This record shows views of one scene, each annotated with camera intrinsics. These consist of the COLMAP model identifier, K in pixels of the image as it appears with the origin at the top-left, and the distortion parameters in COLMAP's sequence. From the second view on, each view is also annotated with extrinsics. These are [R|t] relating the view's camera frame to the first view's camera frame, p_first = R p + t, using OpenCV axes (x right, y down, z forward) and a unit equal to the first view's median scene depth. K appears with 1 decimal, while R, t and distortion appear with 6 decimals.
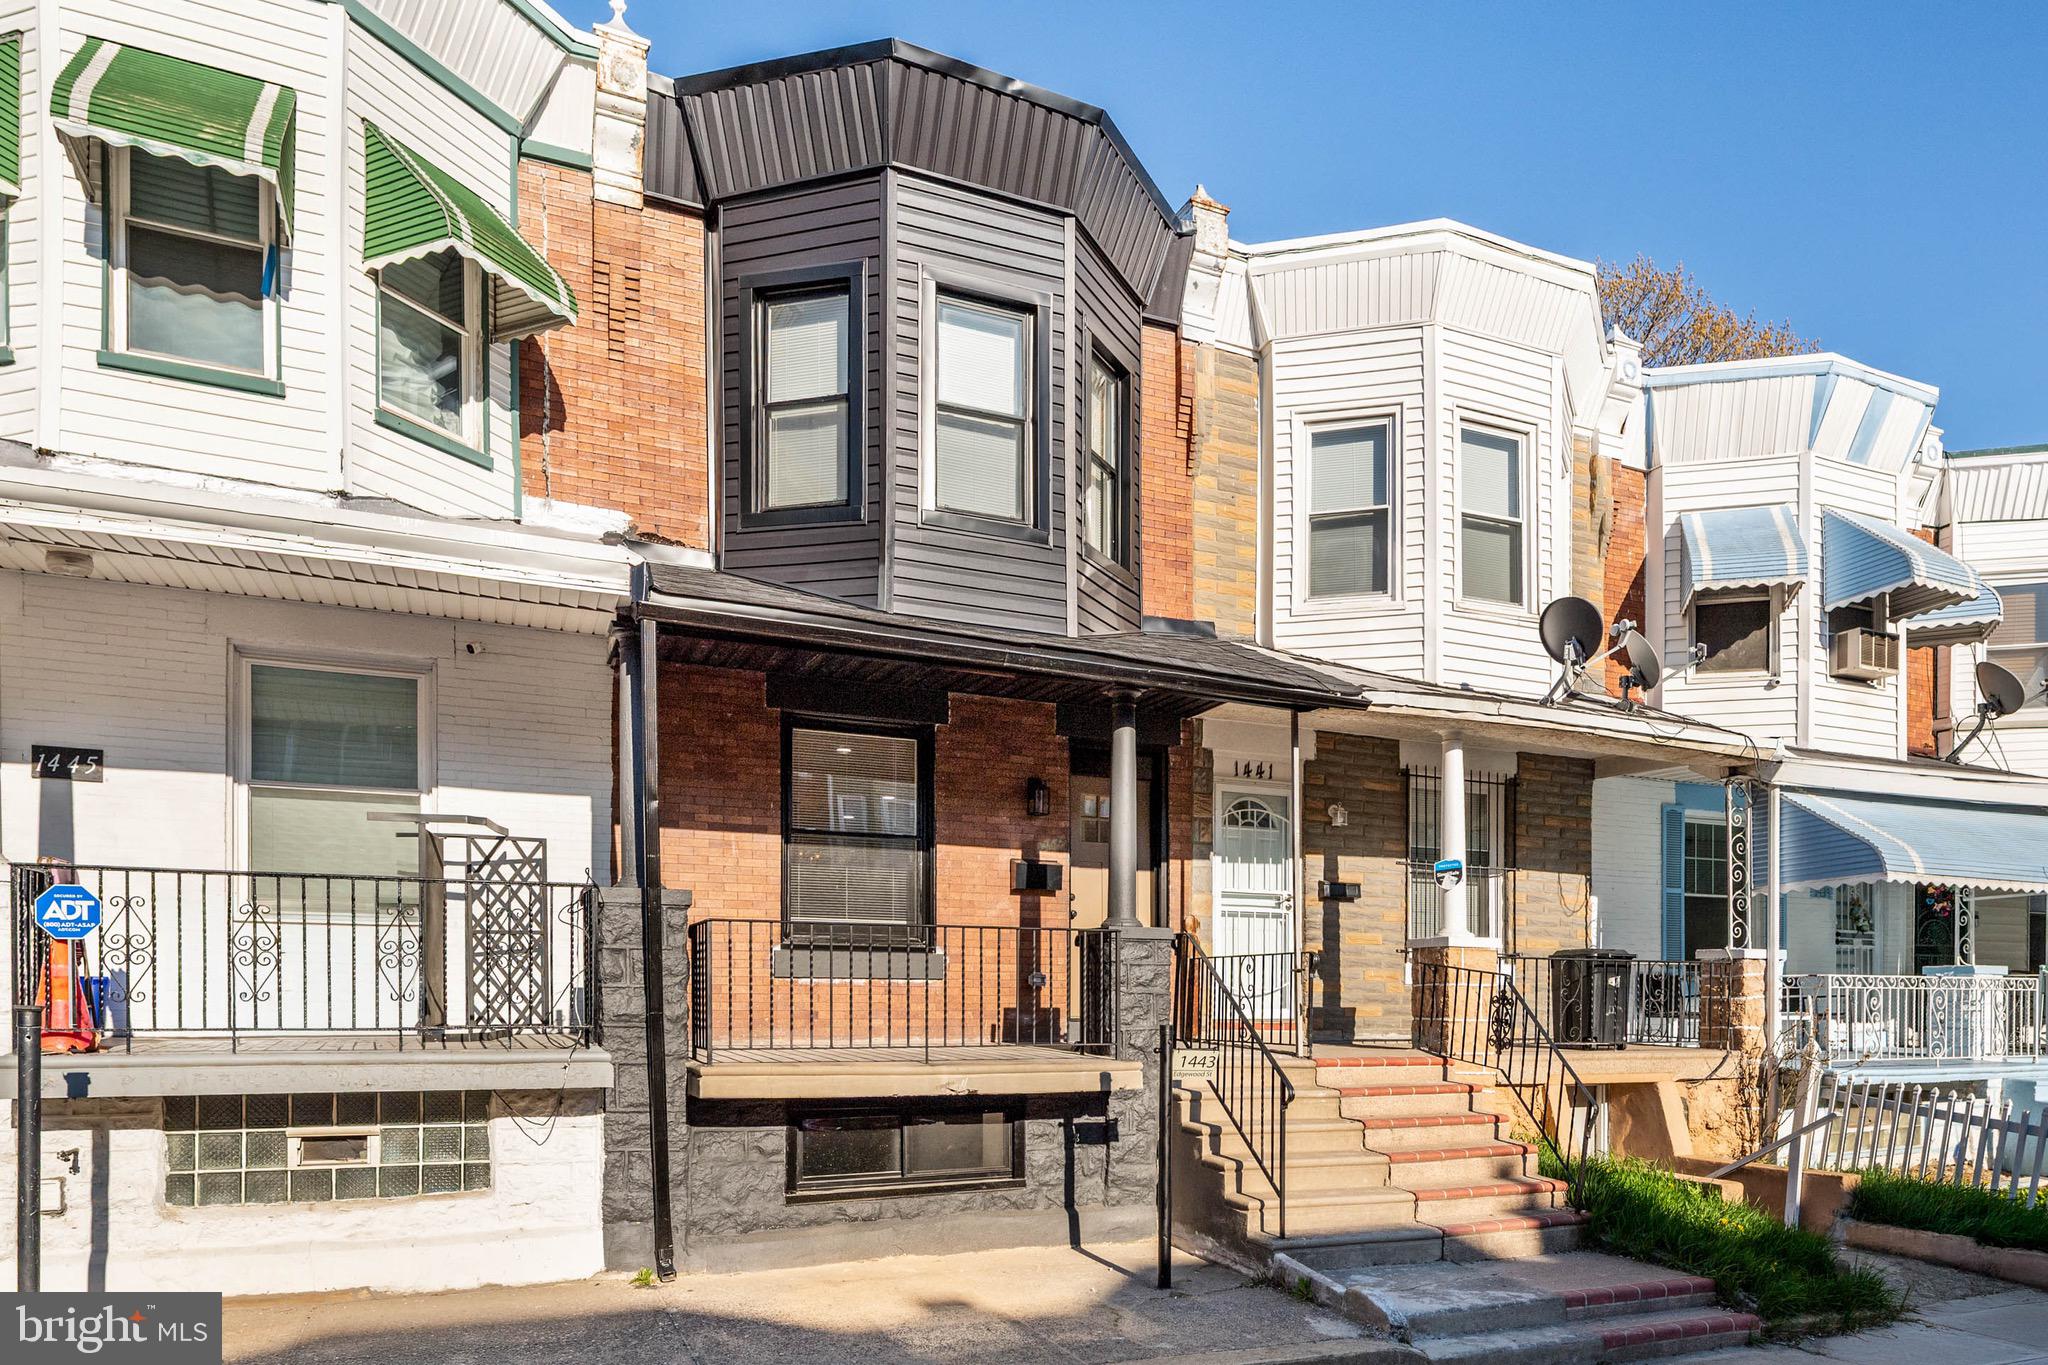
lens RADIAL K [[1103.3, 0, 1029.0], [0, 1103.3, 685.2], [0, 0, 1]] dist [0.003792, -0.003189]
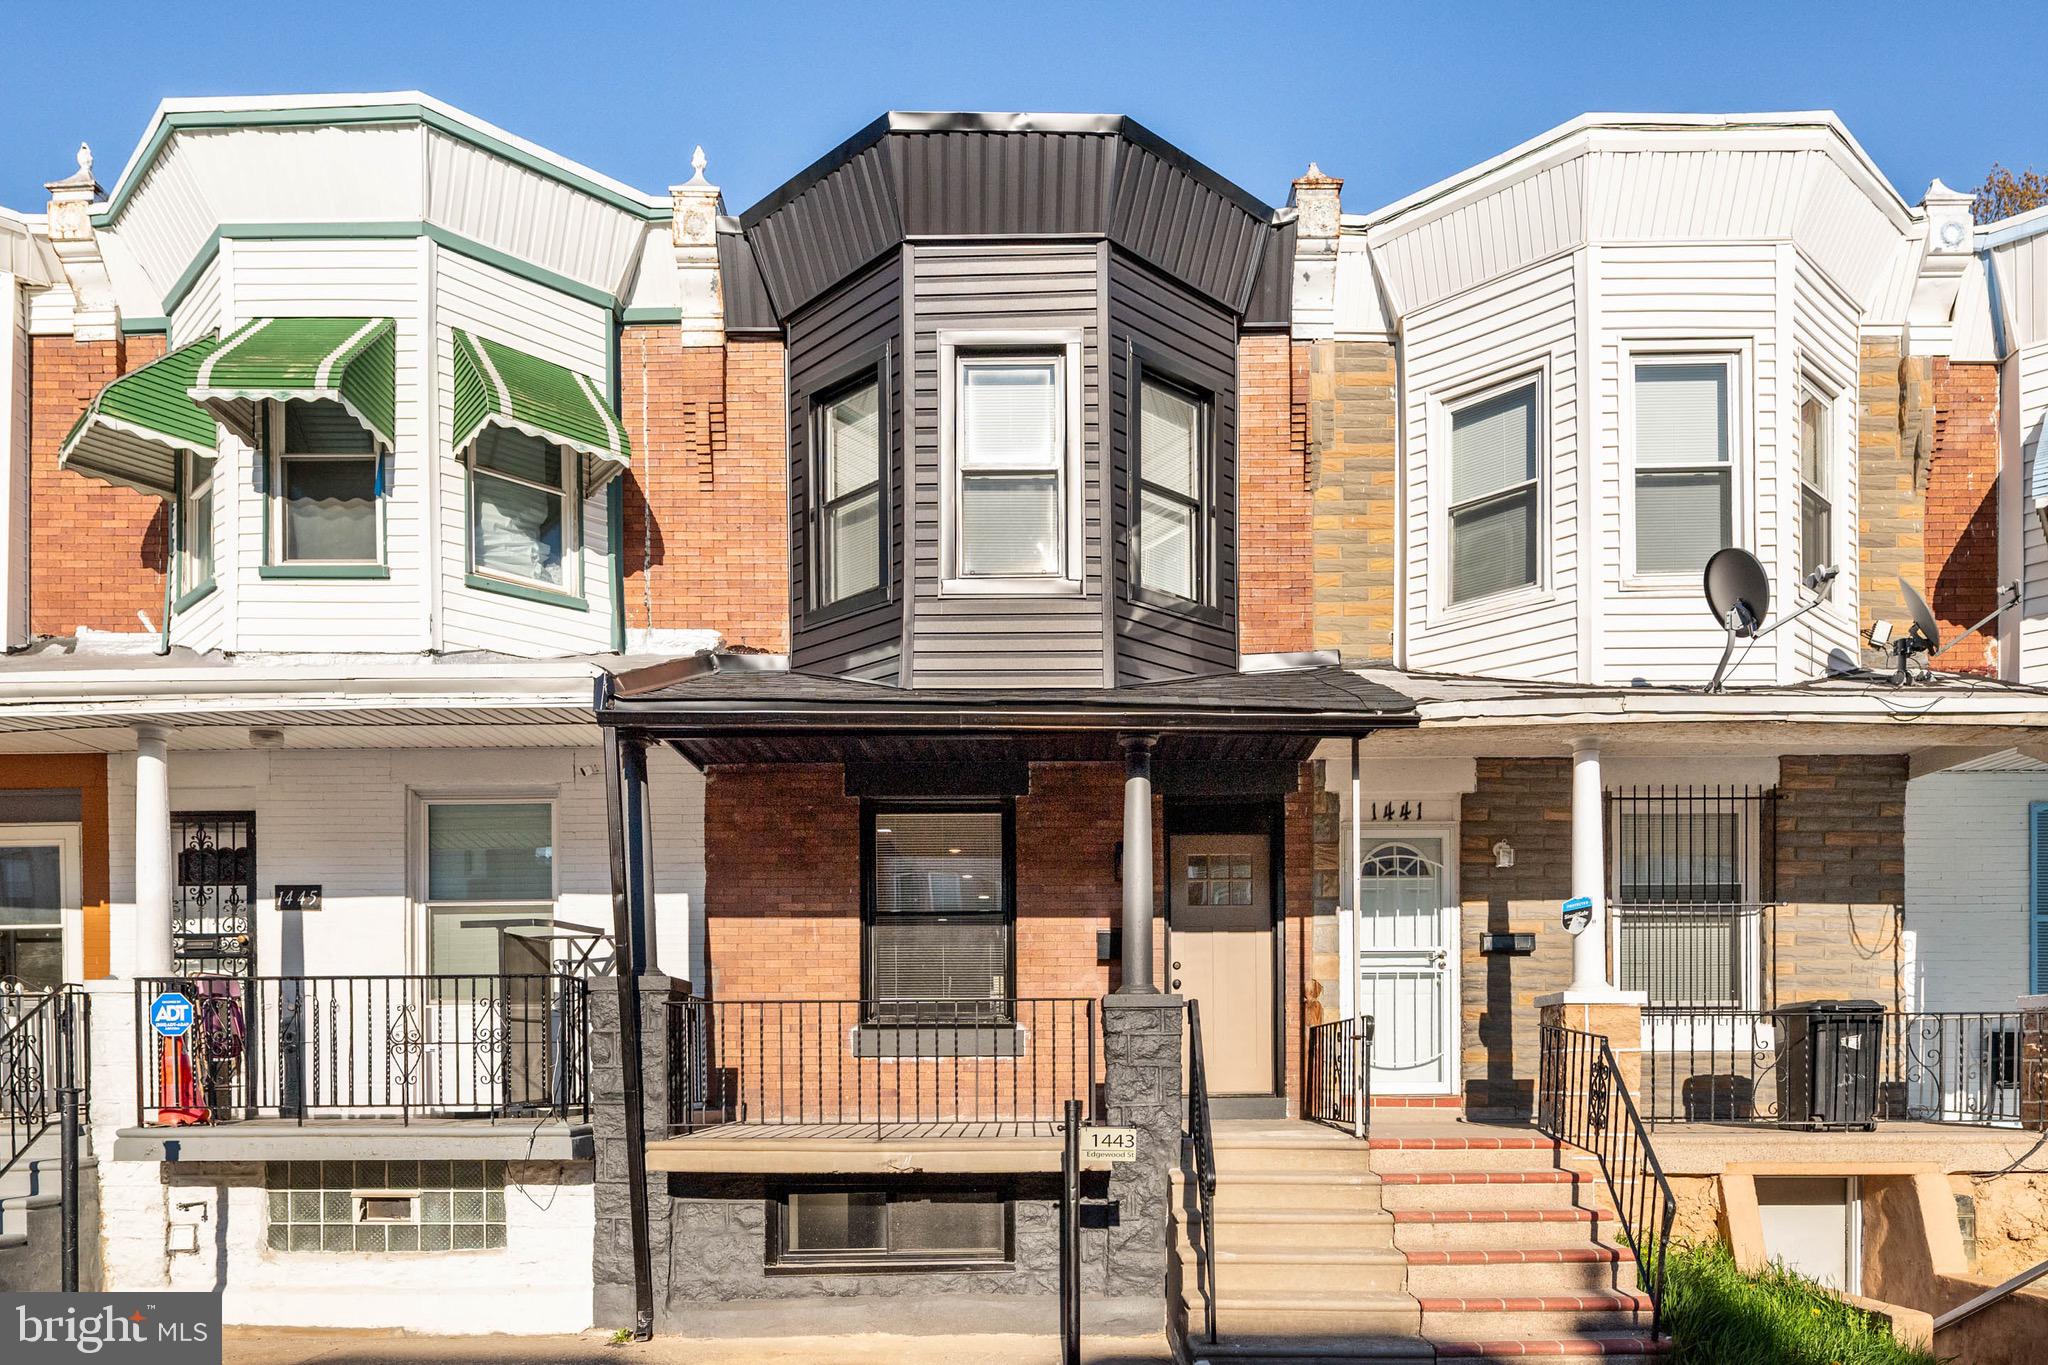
lens RADIAL K [[1103.3, 0, 1105.5], [0, 1103.3, 787.1], [0, 0, 1]] dist [0.003792, -0.003189]
pose [[0.930099, -0.104466, -0.352141, 0.361954], [0.110798, 0.993841, -0.002183, 0.041733], [0.350200, -0.036986, 0.935944, 0.124220]]
